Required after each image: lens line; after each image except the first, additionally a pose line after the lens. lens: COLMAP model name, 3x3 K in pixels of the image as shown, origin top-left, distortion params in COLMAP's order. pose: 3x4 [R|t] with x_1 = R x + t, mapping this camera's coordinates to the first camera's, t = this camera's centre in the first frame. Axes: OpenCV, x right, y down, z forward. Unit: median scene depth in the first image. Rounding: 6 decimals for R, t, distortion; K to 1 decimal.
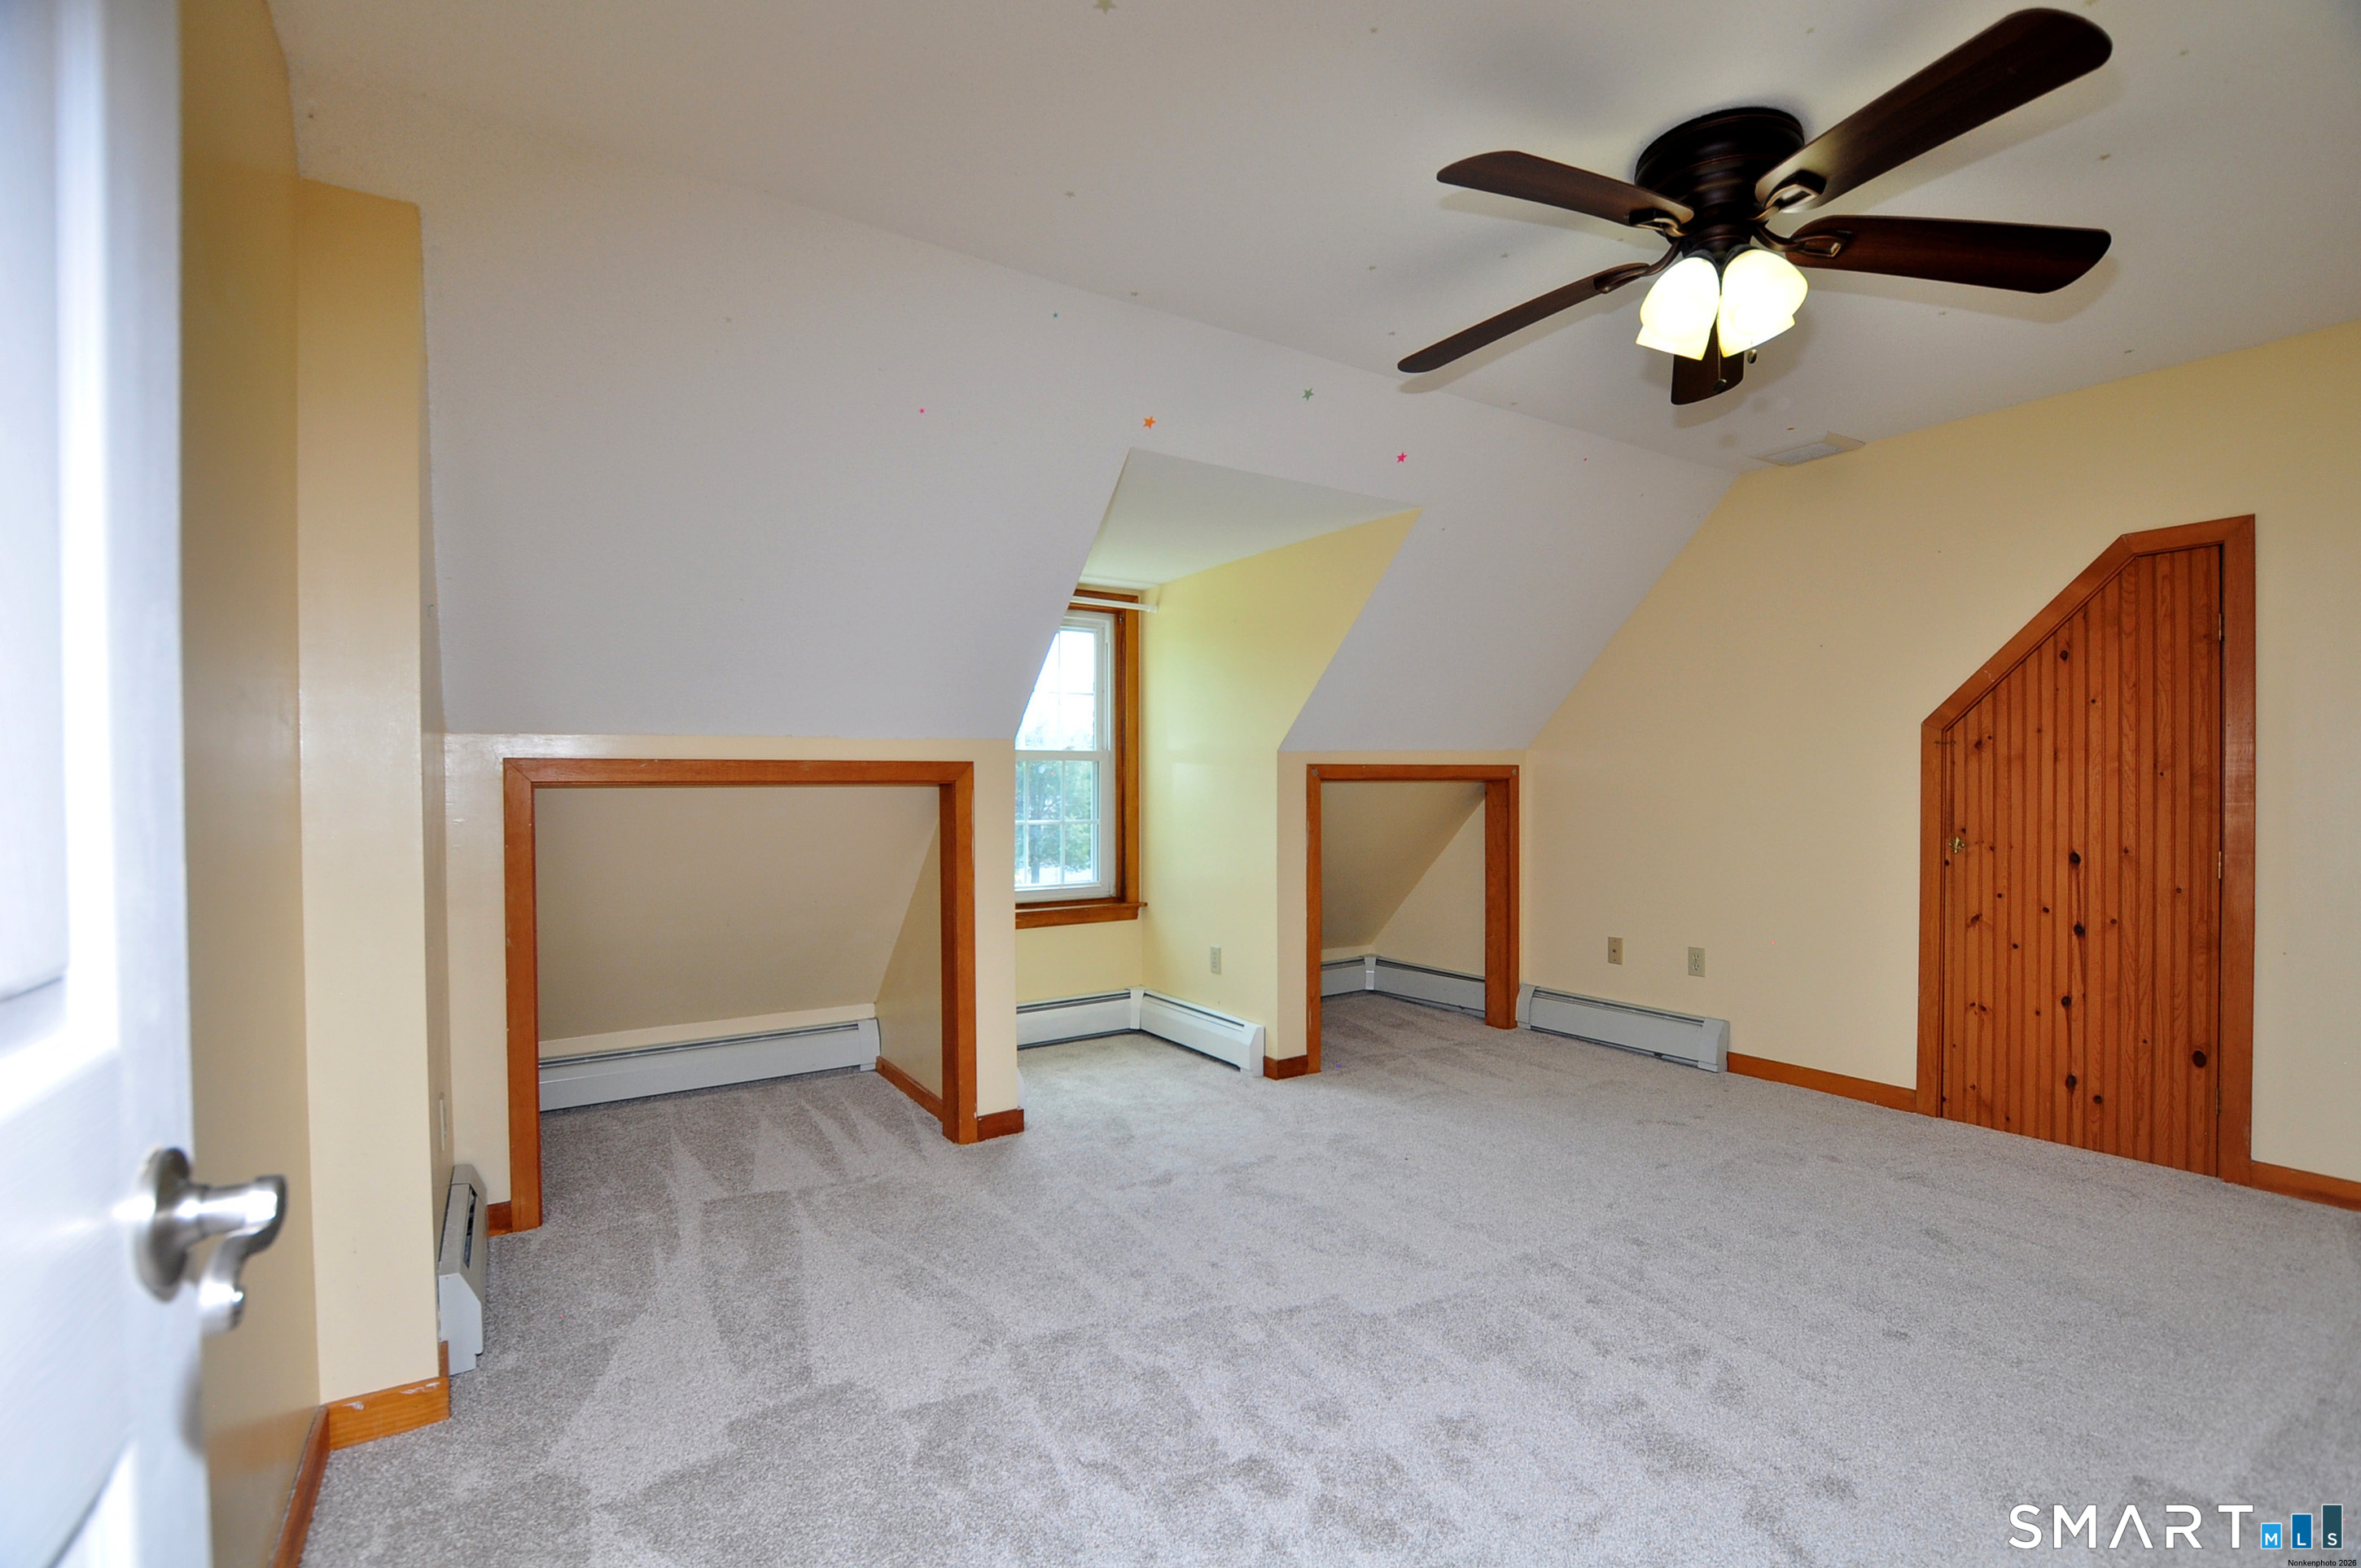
lens RADIAL K [[1054.4, 0, 1196.4], [0, 1054.4, 805.4], [0, 0, 1]] dist [-0.029694, 0.000419]
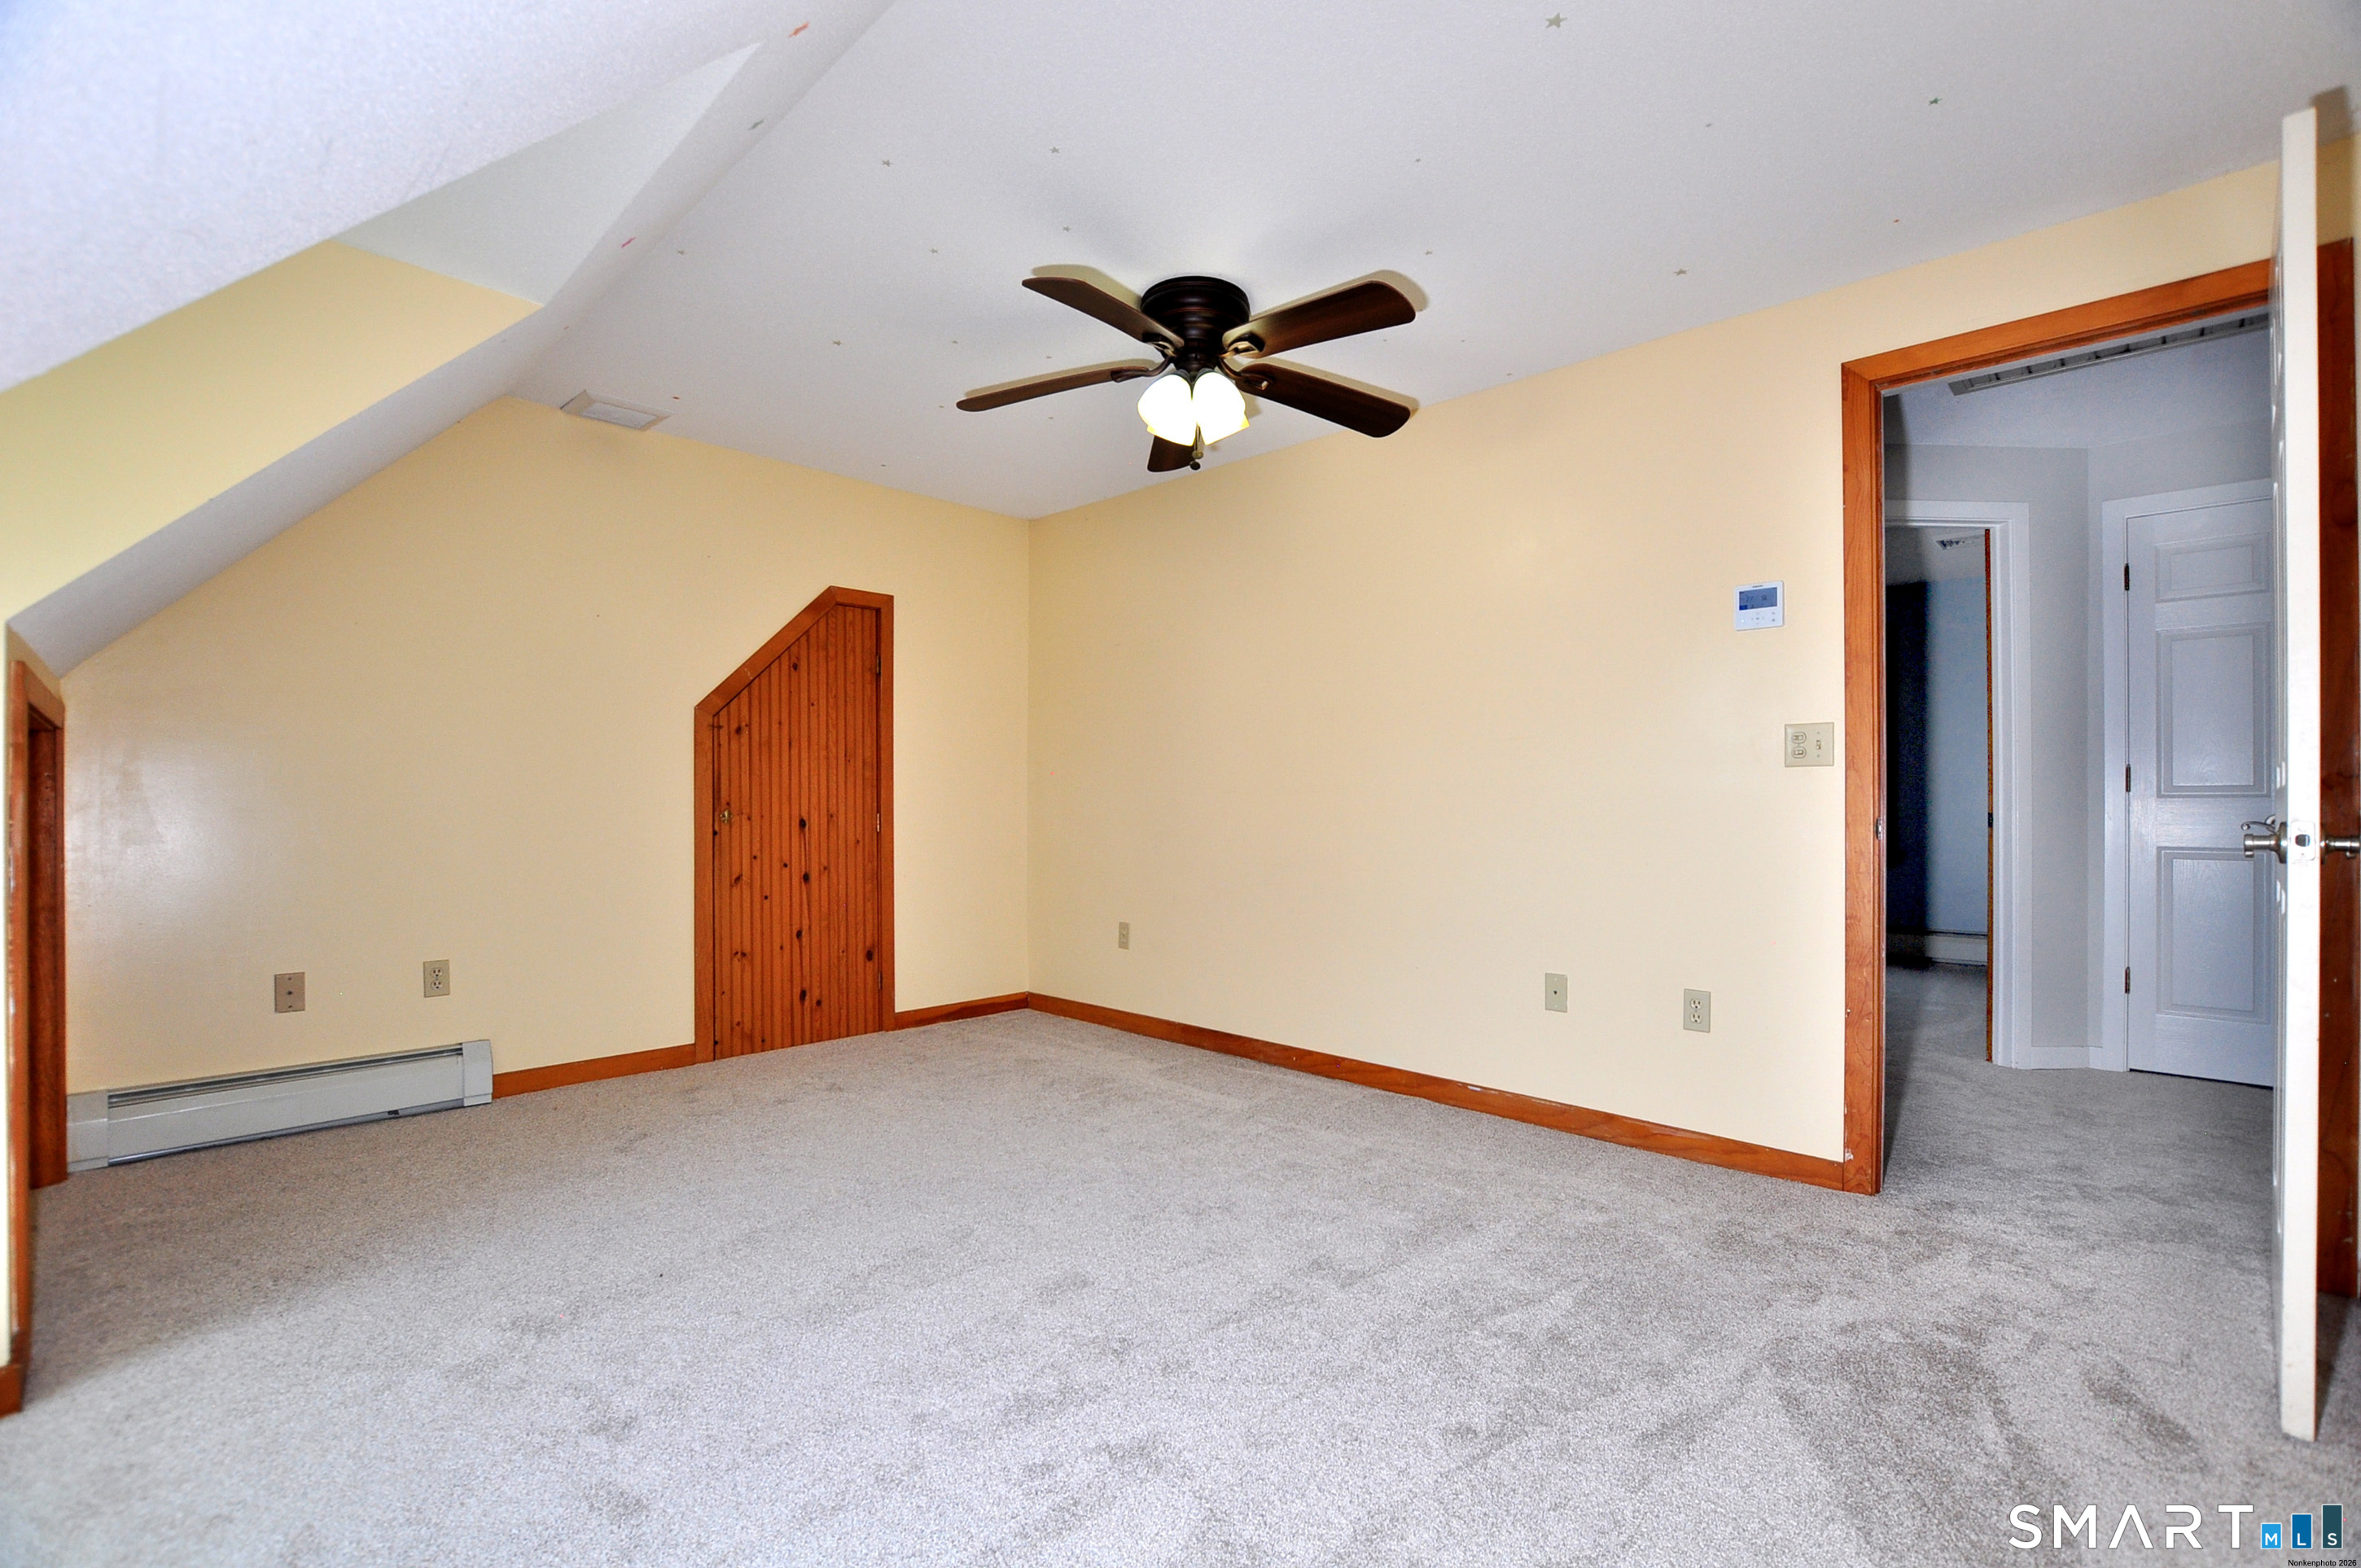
lens RADIAL K [[1054.4, 0, 1196.7], [0, 1054.4, 780.6], [0, 0, 1]] dist [-0.029694, 0.000419]
pose [[-0.228586, 0.014990, 0.973408, -0.545631], [0.007905, 0.999877, -0.013541, 0.019100], [-0.973492, 0.004599, -0.228676, 0.802541]]
